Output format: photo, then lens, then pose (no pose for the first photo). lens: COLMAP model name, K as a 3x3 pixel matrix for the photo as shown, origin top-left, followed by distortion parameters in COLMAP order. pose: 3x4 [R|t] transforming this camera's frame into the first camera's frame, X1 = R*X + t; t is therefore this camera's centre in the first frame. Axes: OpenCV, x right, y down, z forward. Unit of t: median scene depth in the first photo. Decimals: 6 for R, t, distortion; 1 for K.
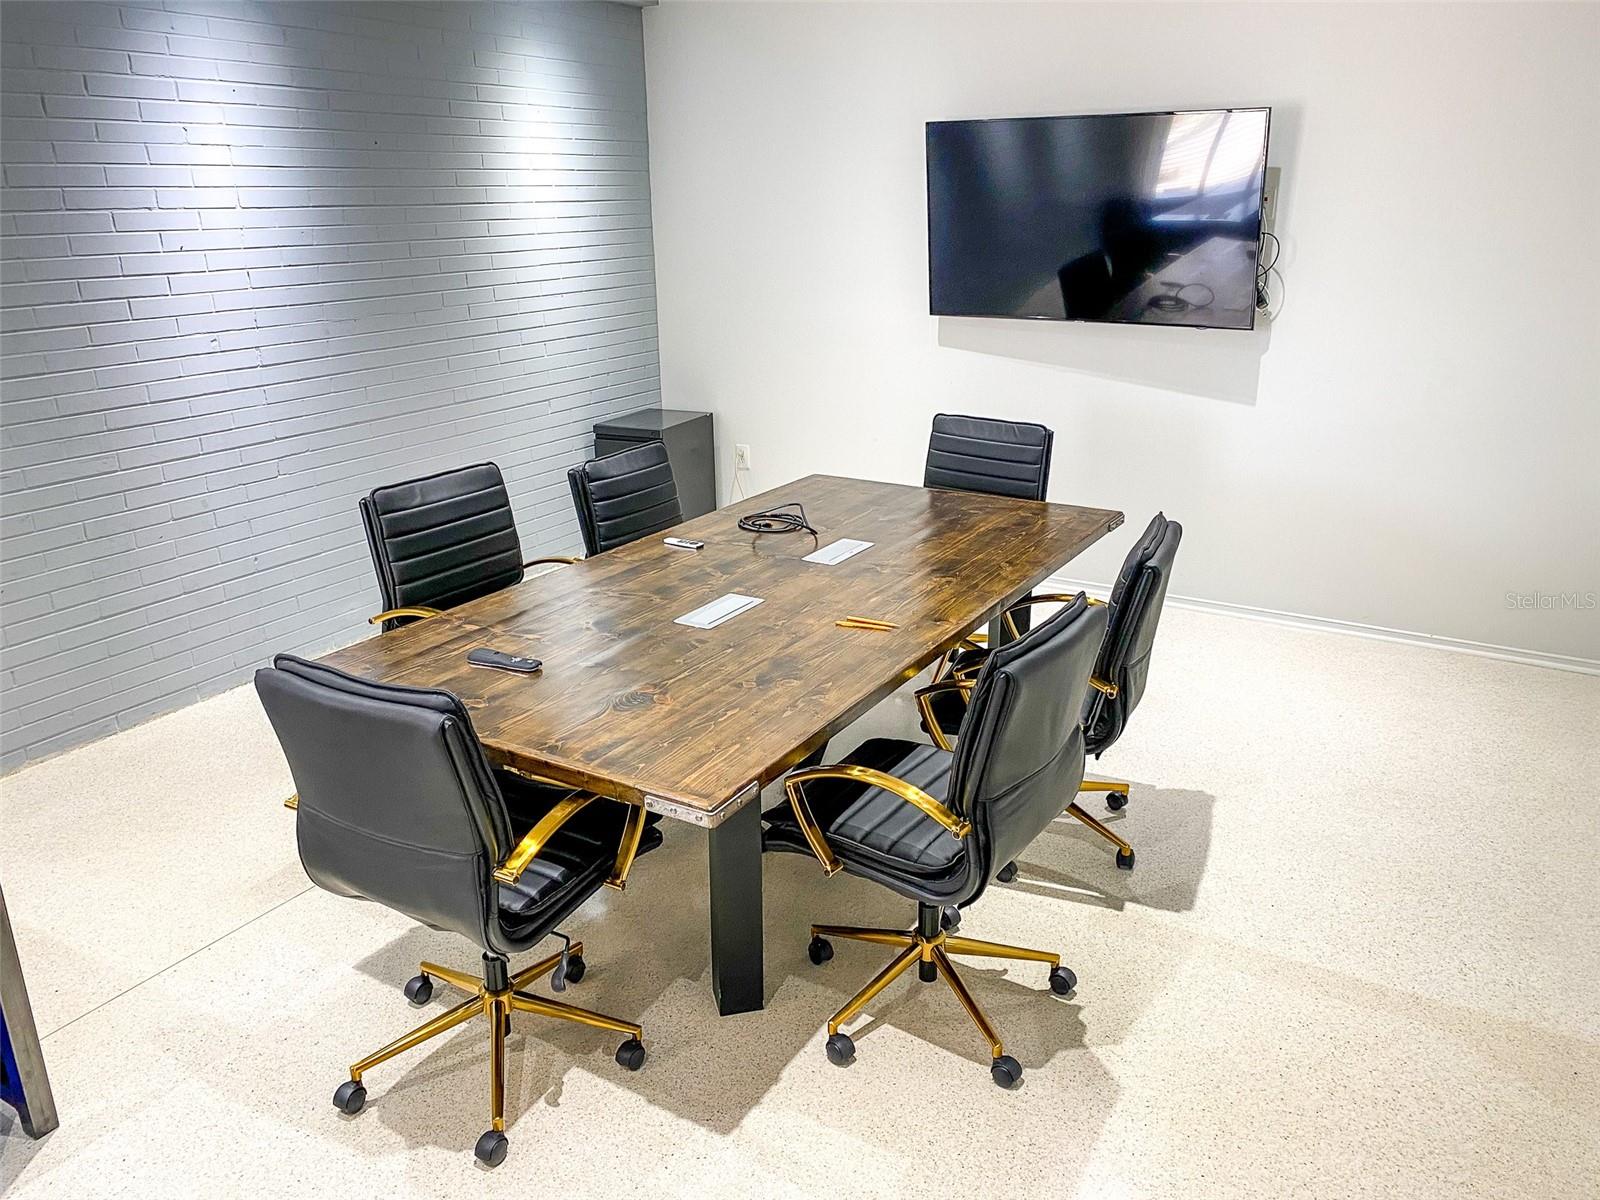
lens RADIAL K [[1215.1, 0, 802.7], [0, 1215.1, 602.4], [0, 0, 1]] dist [0.018911, -0.009565]
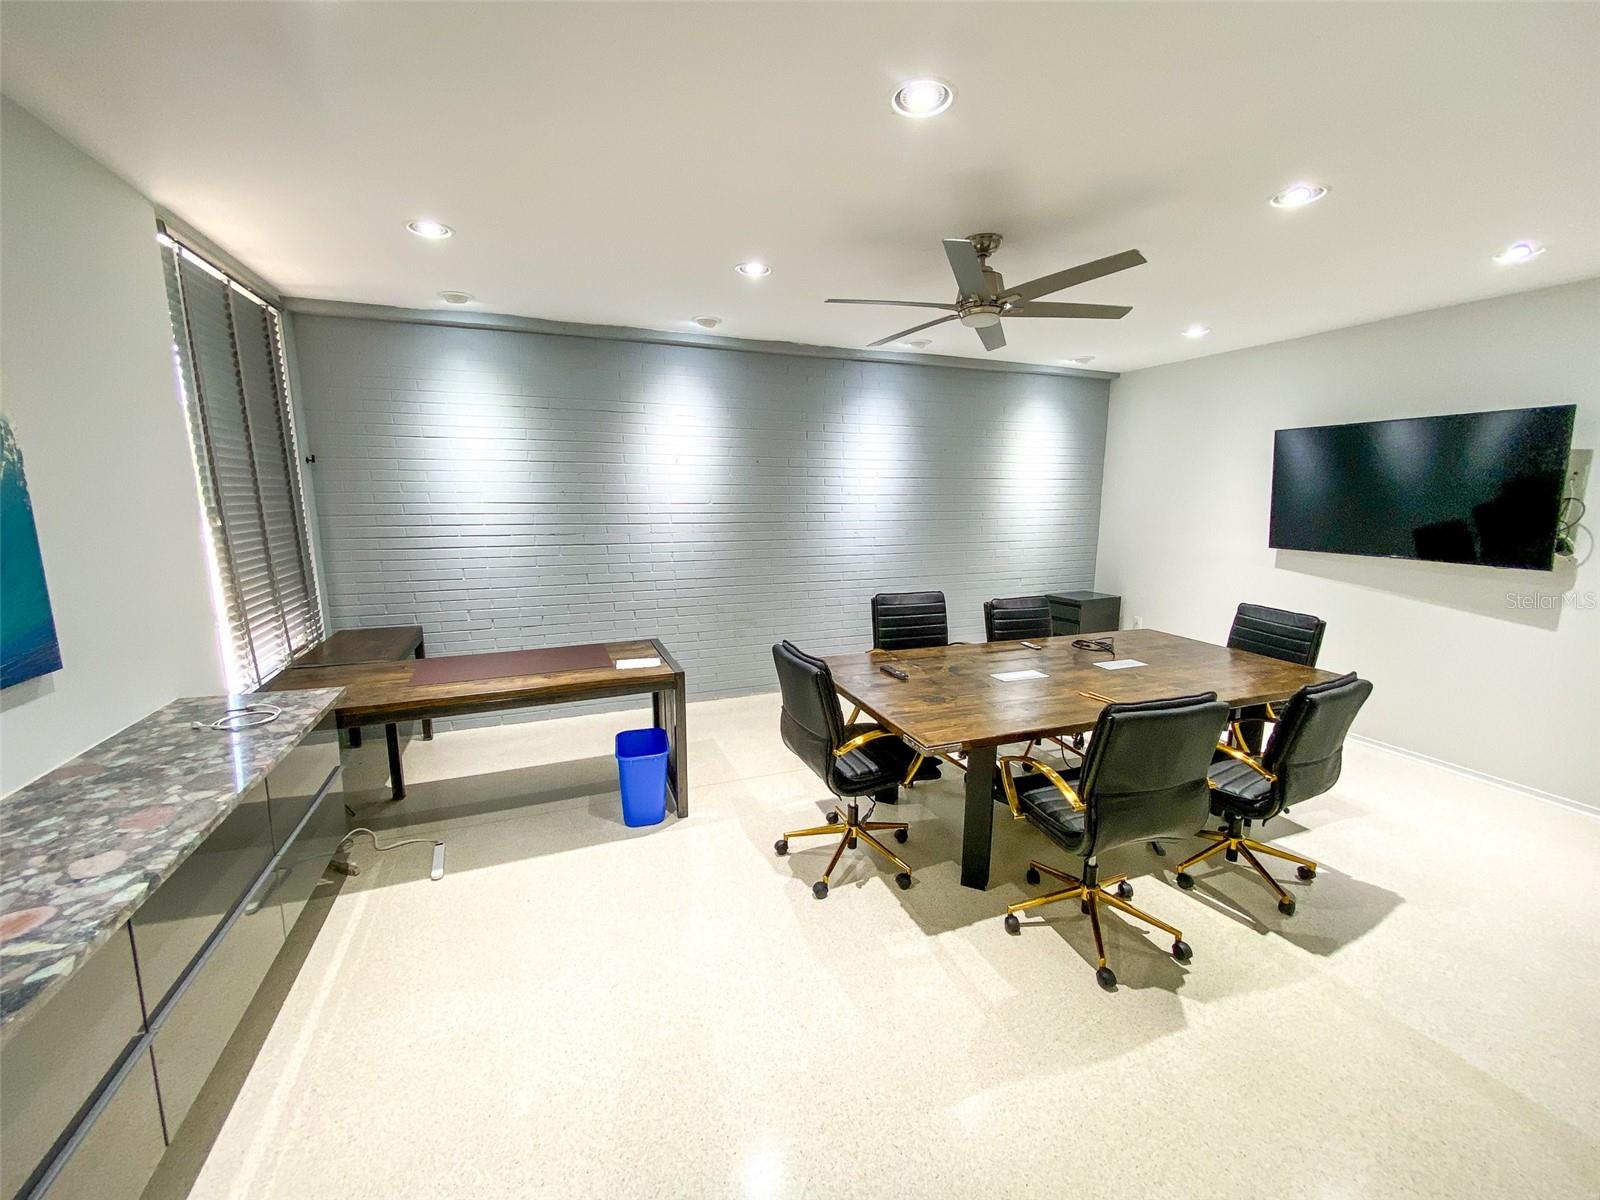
lens RADIAL K [[645.7, 0, 792.8], [0, 645.7, 595.7], [0, 0, 1]] dist [-0.010357, 0.000271]
pose [[0.777937, 0.110606, -0.618531, 0.285067], [-0.211126, 0.973166, -0.091515, 0.057047], [0.591811, 0.201780, 0.780413, 0.005588]]
